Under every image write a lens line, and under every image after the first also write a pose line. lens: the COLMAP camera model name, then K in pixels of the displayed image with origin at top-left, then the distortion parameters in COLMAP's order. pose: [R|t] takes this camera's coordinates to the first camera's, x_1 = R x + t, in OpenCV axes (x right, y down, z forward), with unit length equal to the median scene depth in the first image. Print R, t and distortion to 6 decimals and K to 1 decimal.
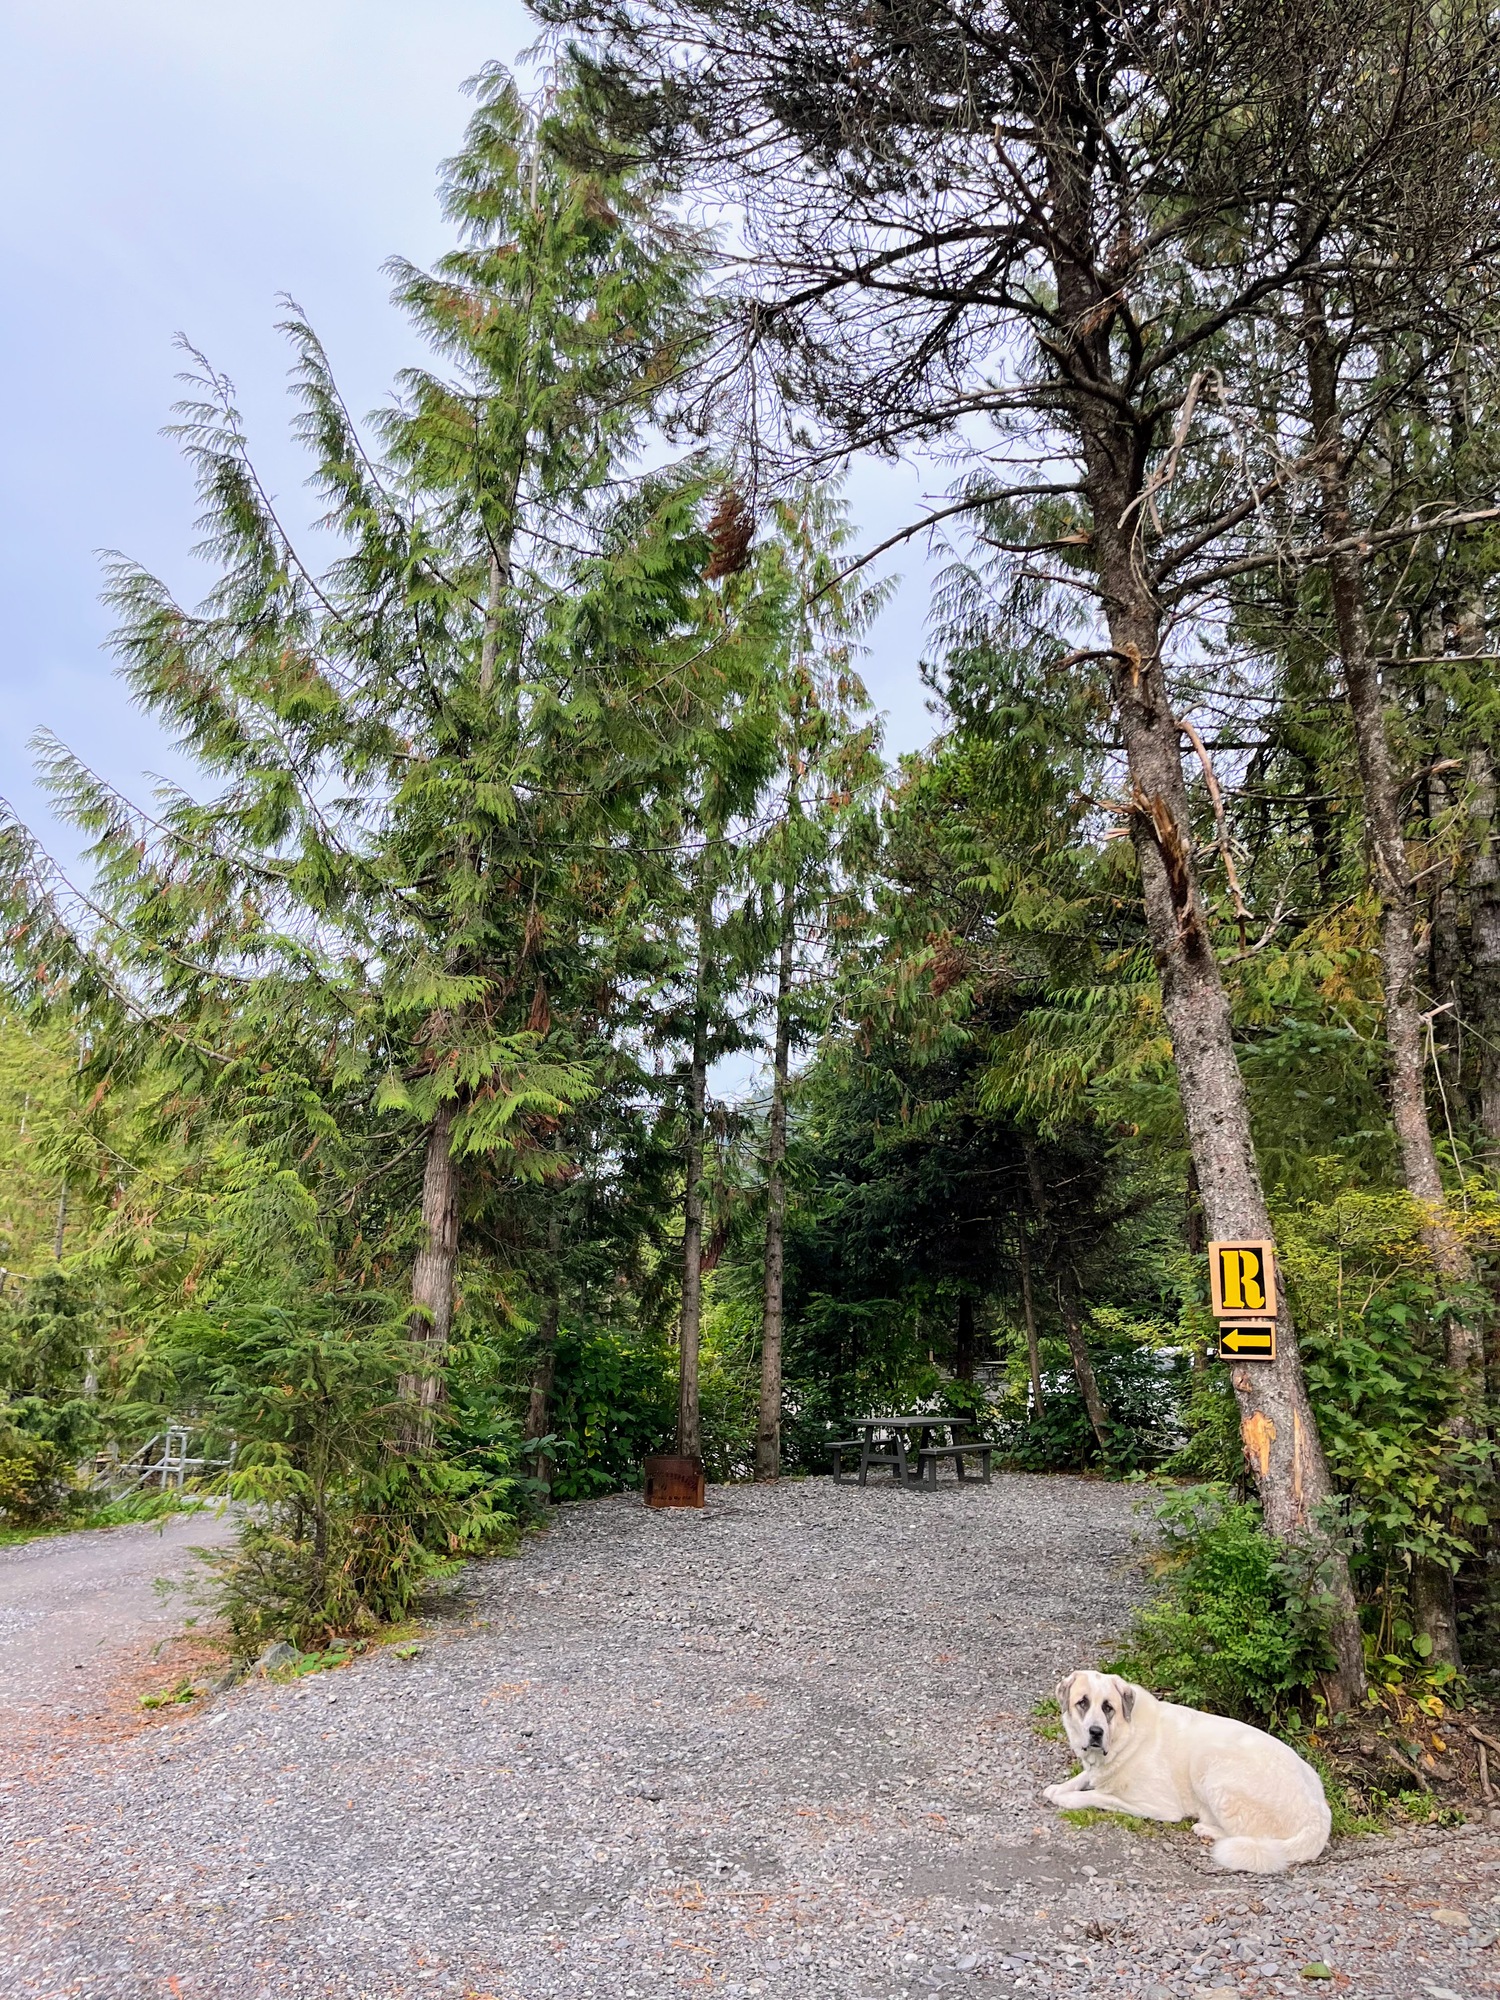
lens RADIAL K [[1539.4, 0, 745.5], [0, 1539.4, 1000.8], [0, 0, 1]] dist [0.014874, -0.001156]
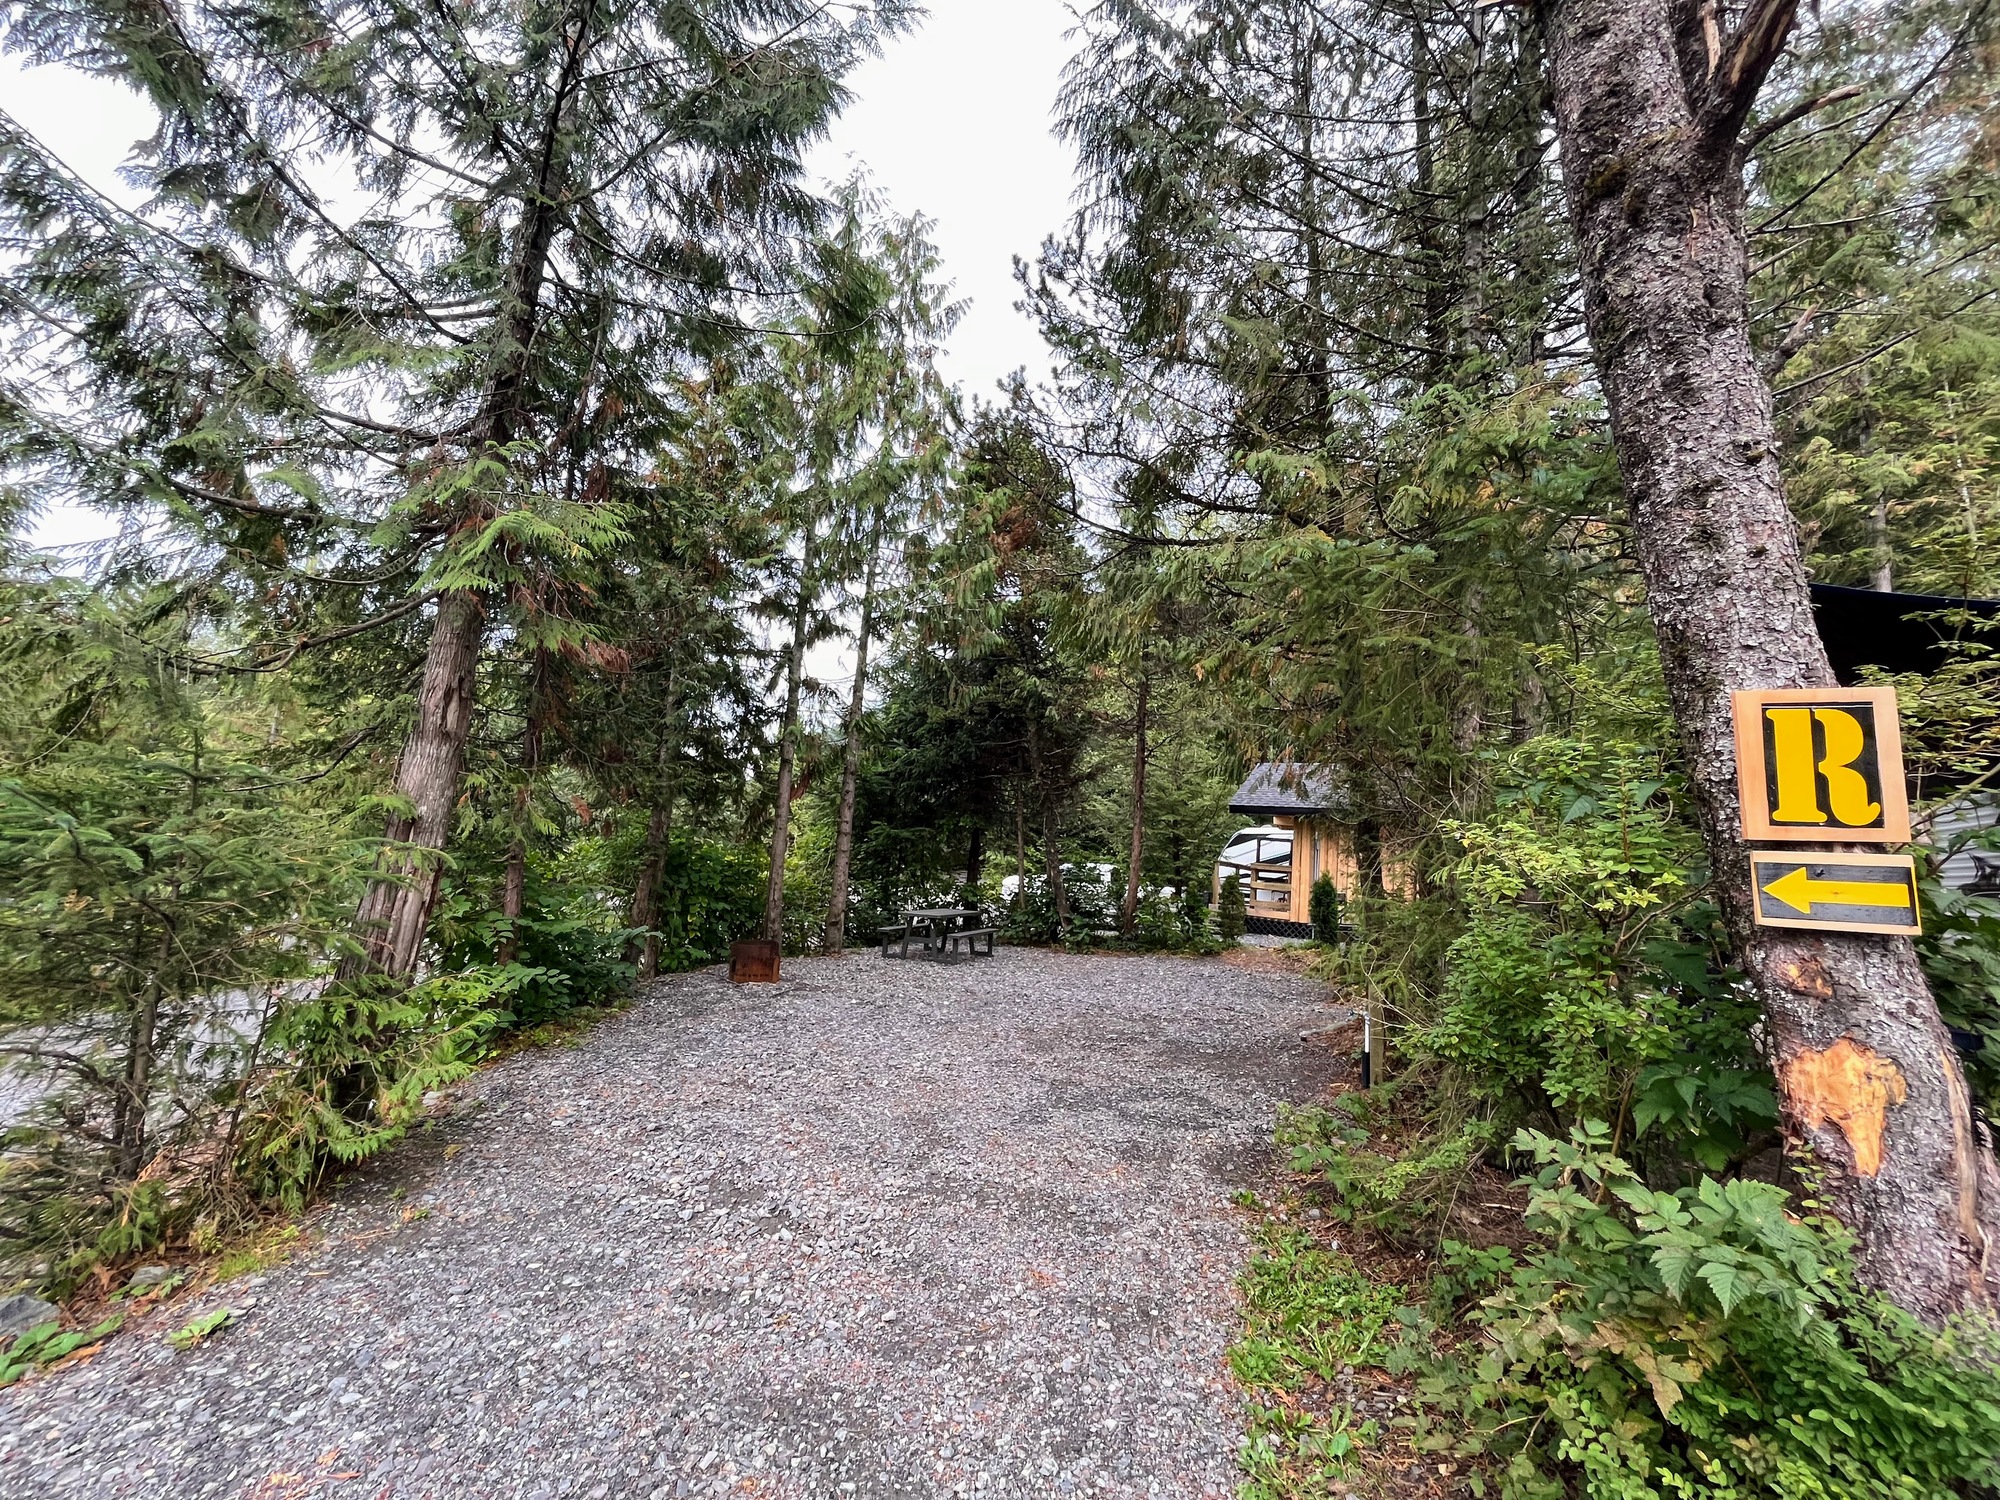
lens RADIAL K [[797.3, 0, 1012.1], [0, 797.3, 753.1], [0, 0, 1]] dist [-0.000080, 0.000069]
pose [[0.975271, 0.060114, 0.212678, 0.008175], [-0.079072, 0.993509, 0.081778, 0.063270], [-0.206381, -0.096573, 0.973694, 0.290959]]
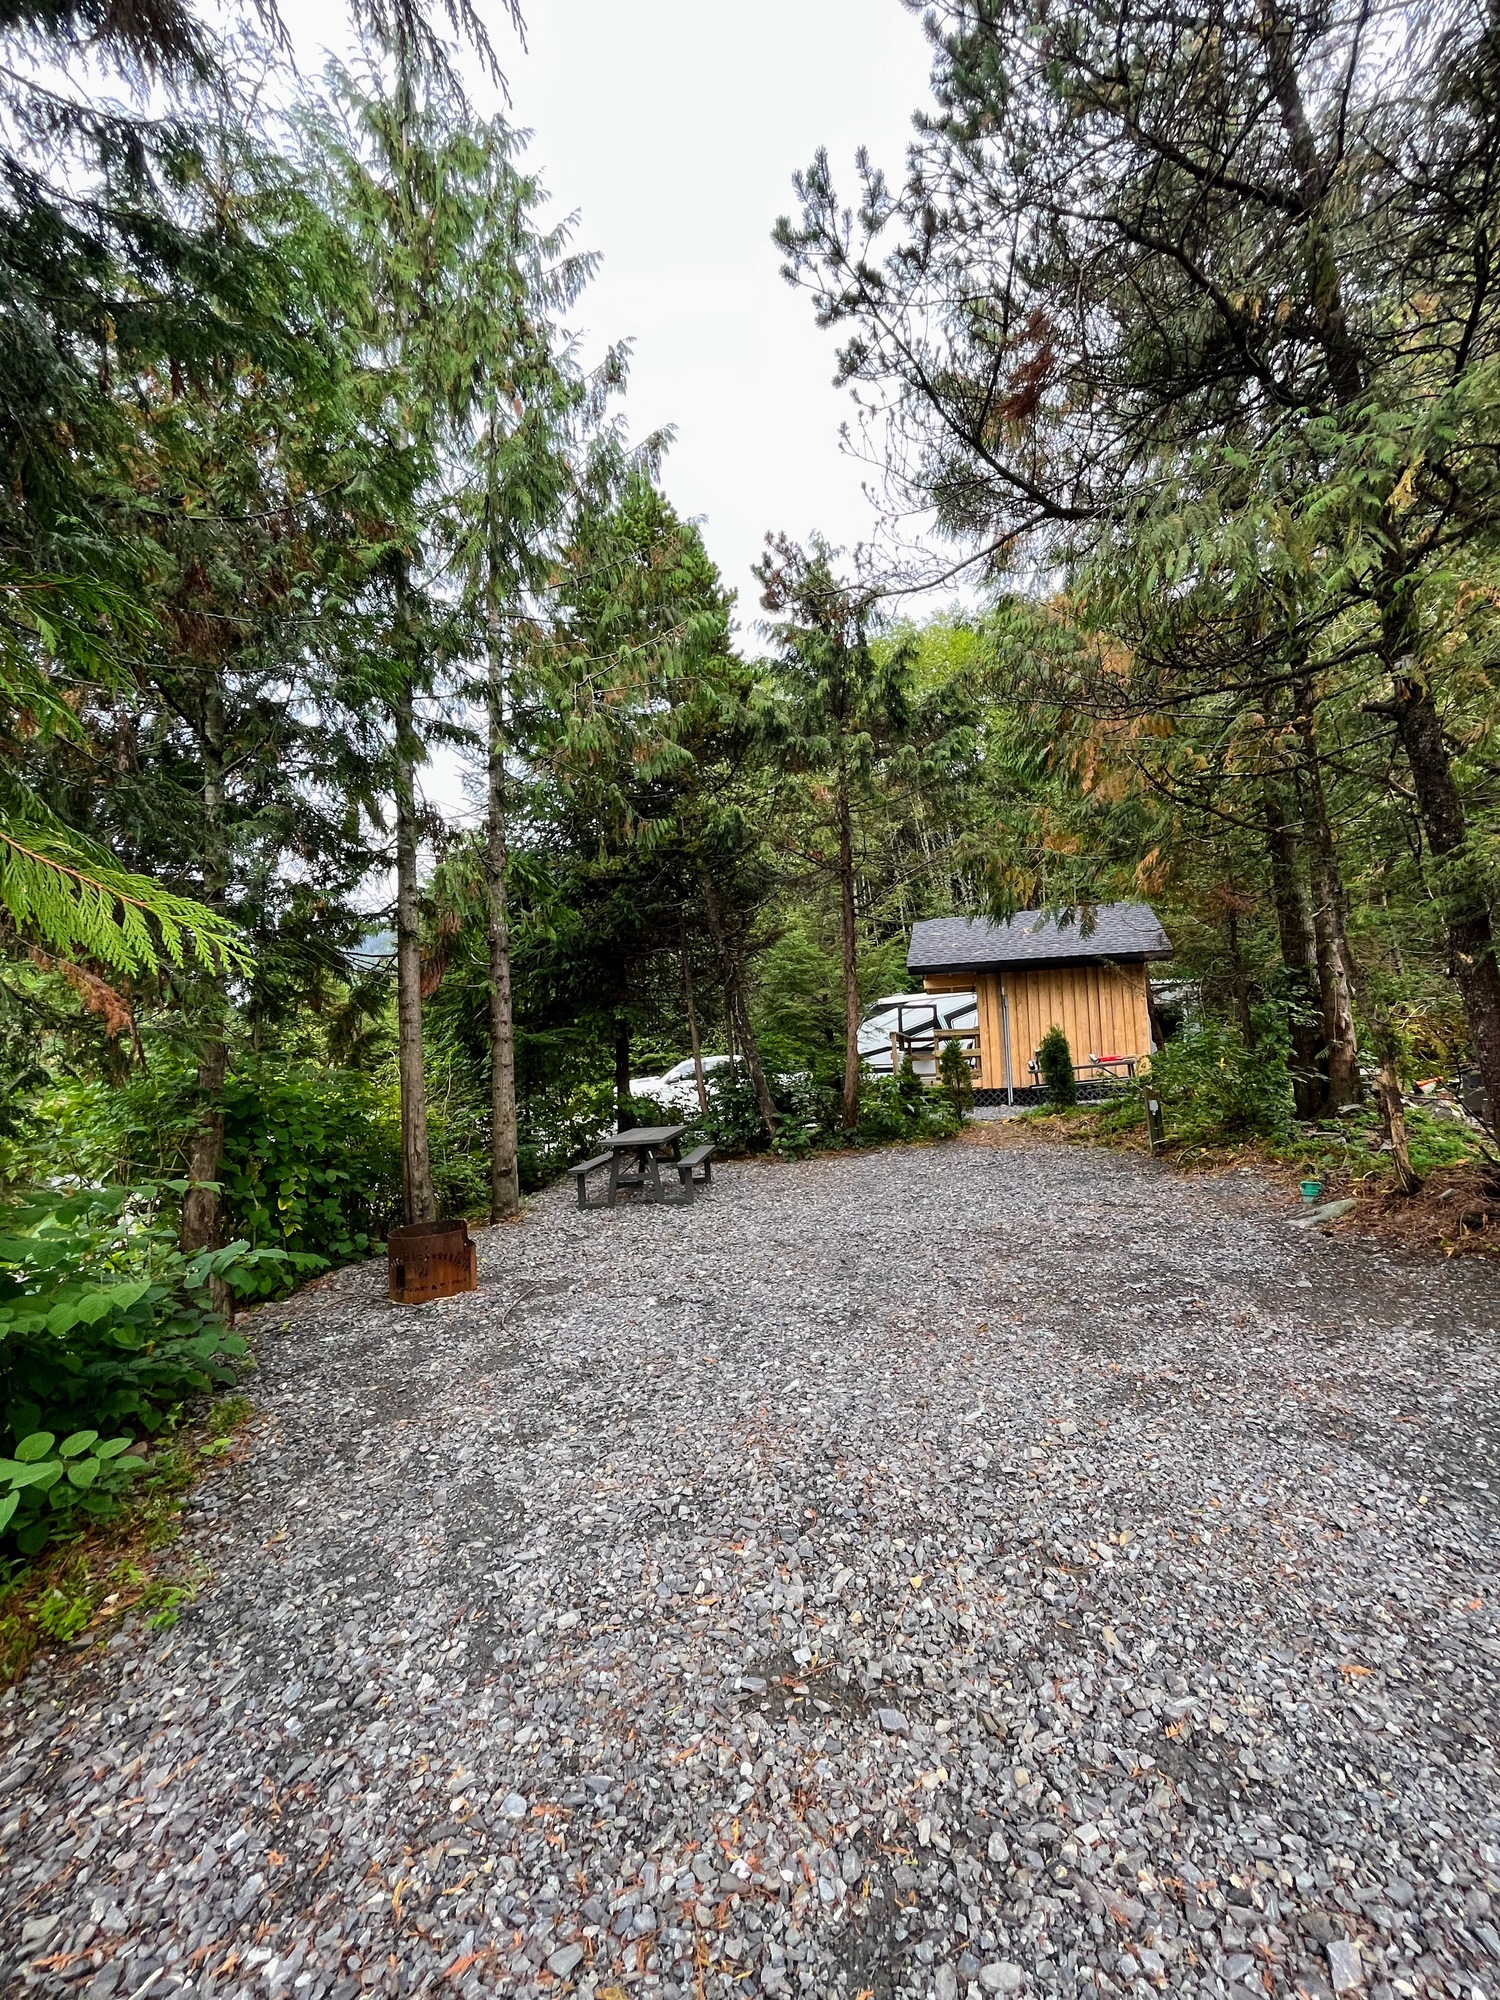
lens RADIAL K [[797.3, 0, 757.5], [0, 797.3, 997.2], [0, 0, 1]] dist [-0.000080, 0.000069]
pose [[0.866069, -0.040297, 0.498298, -0.083374], [-0.022800, 0.992525, 0.119892, 0.116569], [-0.499405, -0.115196, 0.858676, 0.514921]]
